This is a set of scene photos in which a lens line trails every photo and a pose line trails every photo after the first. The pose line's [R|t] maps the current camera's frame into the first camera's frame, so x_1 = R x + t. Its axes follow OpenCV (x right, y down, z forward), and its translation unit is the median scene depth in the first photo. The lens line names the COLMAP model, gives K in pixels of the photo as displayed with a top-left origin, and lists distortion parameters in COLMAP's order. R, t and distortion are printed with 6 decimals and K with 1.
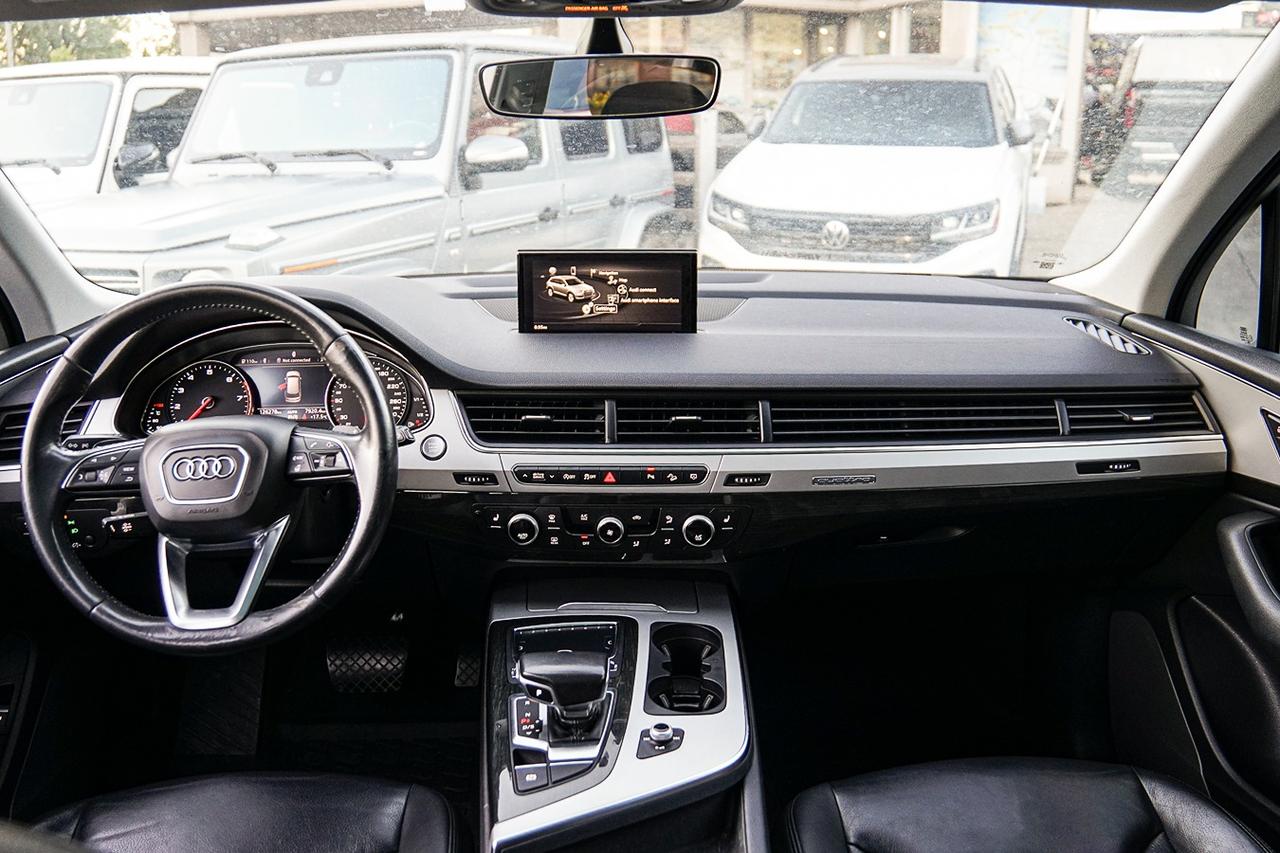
lens RADIAL K [[1079.5, 0, 640.0], [0, 1079.5, 426.5], [0, 0, 1]] dist [-0.134613, 0.111452]
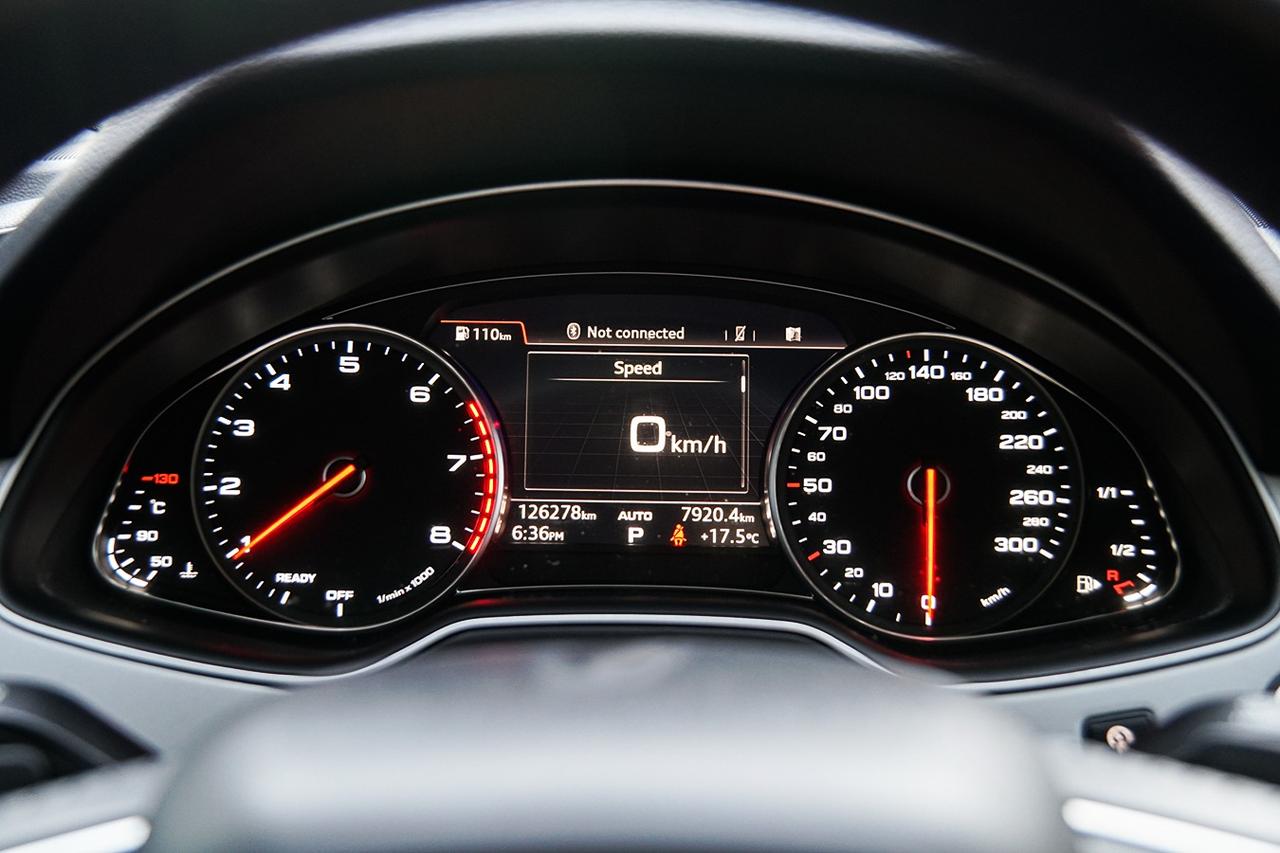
lens RADIAL K [[1320.8, 0, 640.0], [0, 1320.8, 426.5], [0, 0, 1]] dist [-0.051193, 0.247720]
pose [[0.997784, 0.036007, -0.055959, -0.328628], [-0.035650, 0.999337, 0.007369, -0.042939], [0.056188, -0.005358, 0.998406, 0.697314]]
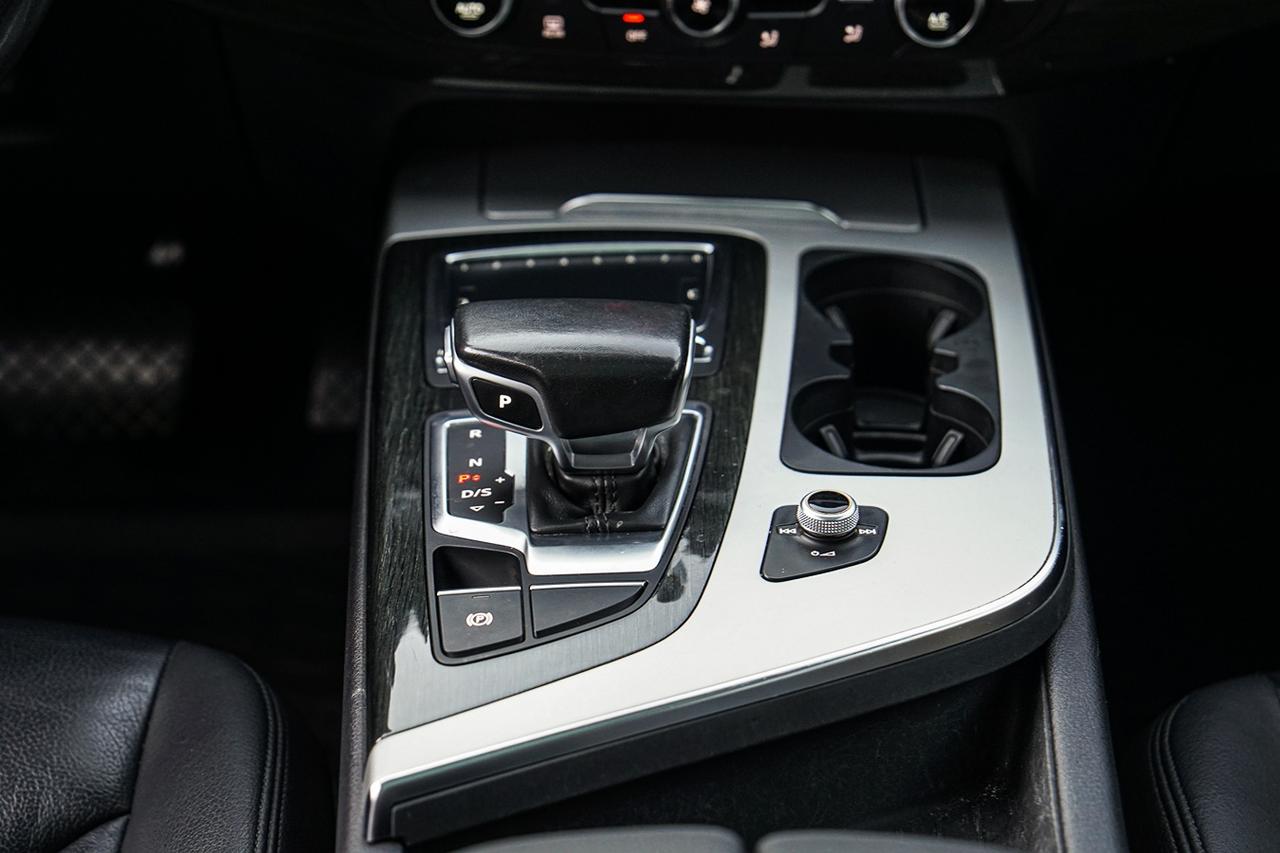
lens RADIAL K [[2321.8, 0, 640.0], [0, 2321.8, 426.5], [0, 0, 1]] dist [0.276124, 0.590317]
pose [[0.998655, 0.029901, -0.042367, -0.010046], [-0.020377, 0.977570, 0.209622, 0.070218], [0.047685, -0.208477, 0.976864, 0.166896]]
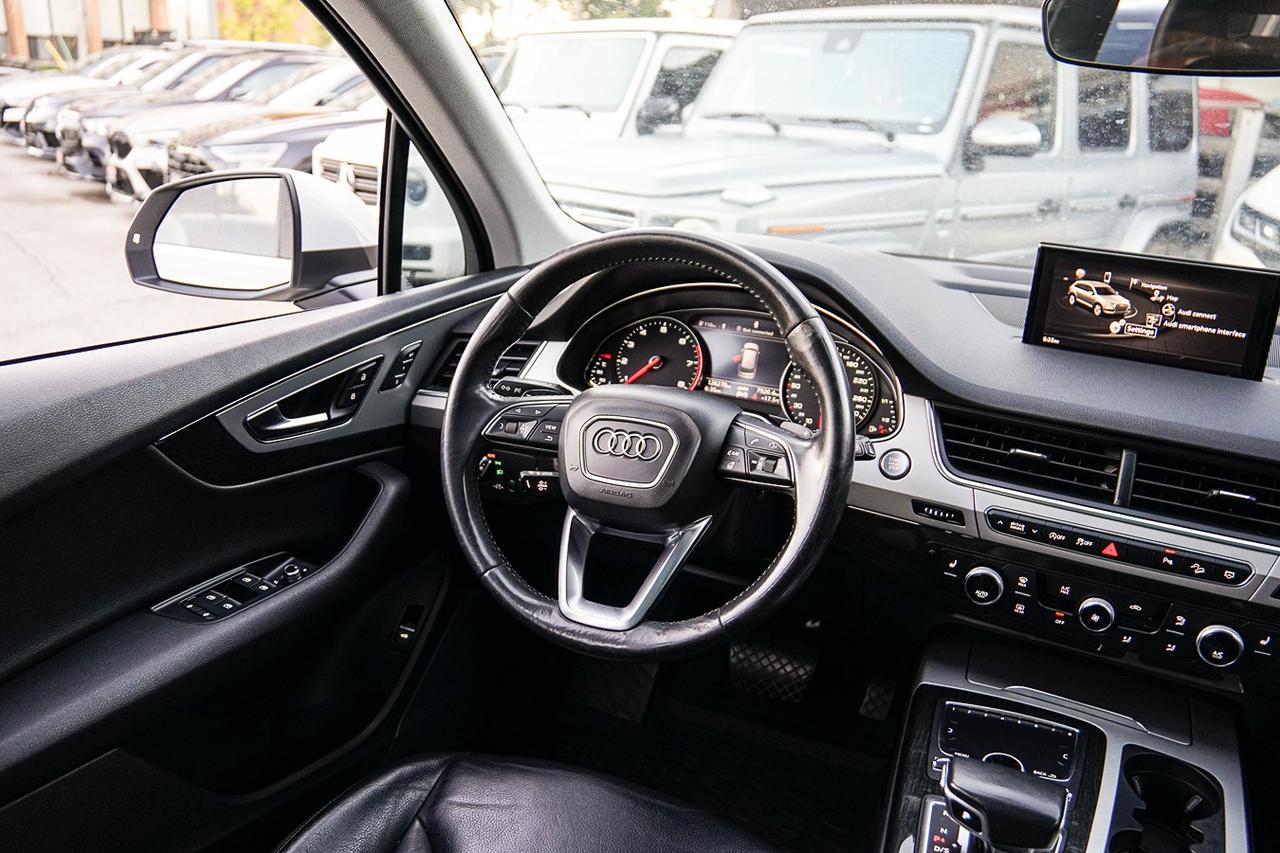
lens RADIAL K [[1025.4, 0, 622.3], [0, 1025.4, 425.2], [0, 0, 1]] dist [-0.133280, 0.099281]
pose [[0.887220, 0.190330, -0.420256, -0.054384], [-0.176139, 0.981674, 0.072735, -0.030185], [0.426398, 0.009492, 0.904486, 0.197944]]
